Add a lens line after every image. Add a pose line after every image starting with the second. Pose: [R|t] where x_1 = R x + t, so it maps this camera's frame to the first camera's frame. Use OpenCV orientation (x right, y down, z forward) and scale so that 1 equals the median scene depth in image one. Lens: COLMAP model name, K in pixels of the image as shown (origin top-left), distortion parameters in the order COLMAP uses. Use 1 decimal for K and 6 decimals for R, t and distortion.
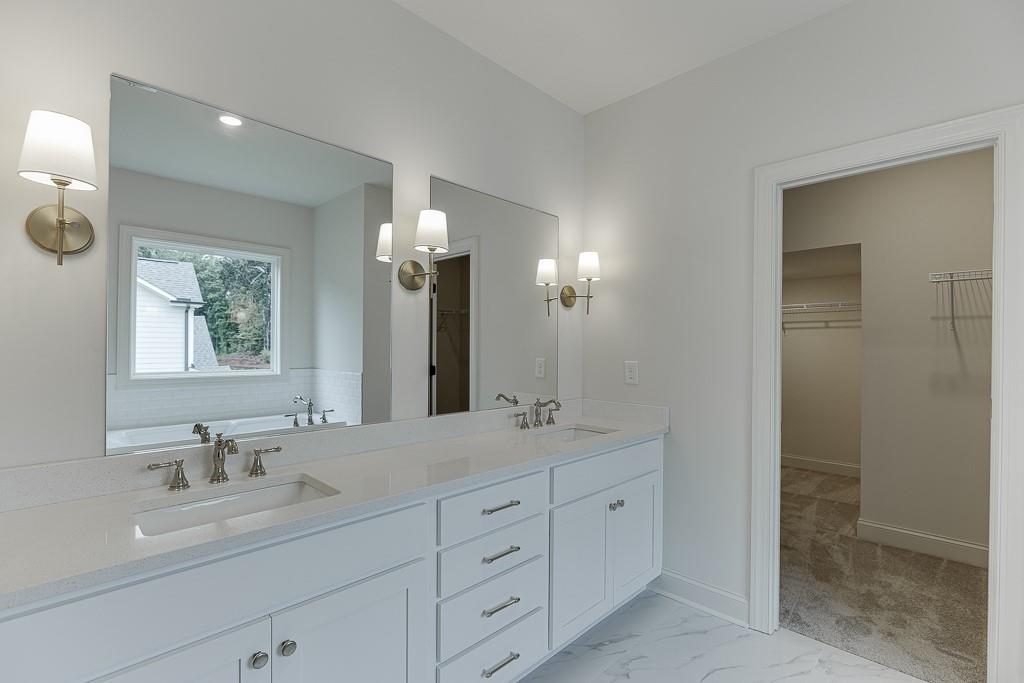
lens RADIAL K [[474.0, 0, 513.7], [0, 474.0, 345.3], [0, 0, 1]] dist [0.001765, 0.000227]
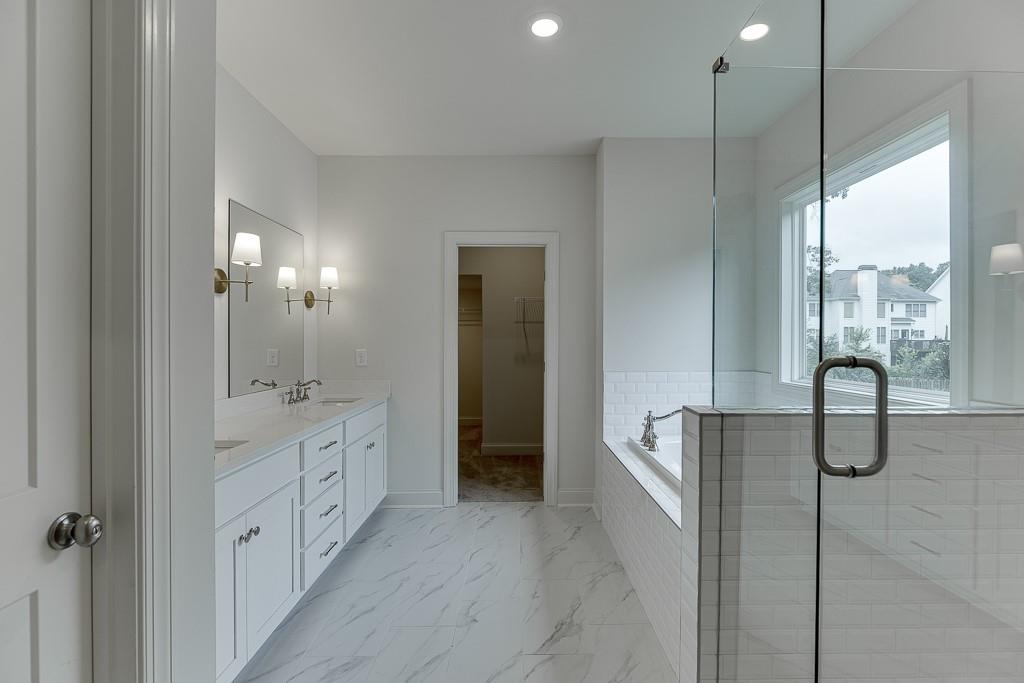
lens RADIAL K [[474.0, 0, 513.7], [0, 474.0, 345.3], [0, 0, 1]] dist [0.001765, 0.000227]
pose [[0.719907, -0.014769, 0.693914, -0.394403], [0.003592, 0.999839, 0.017555, -0.001434], [-0.694062, -0.010146, 0.719844, -0.302894]]
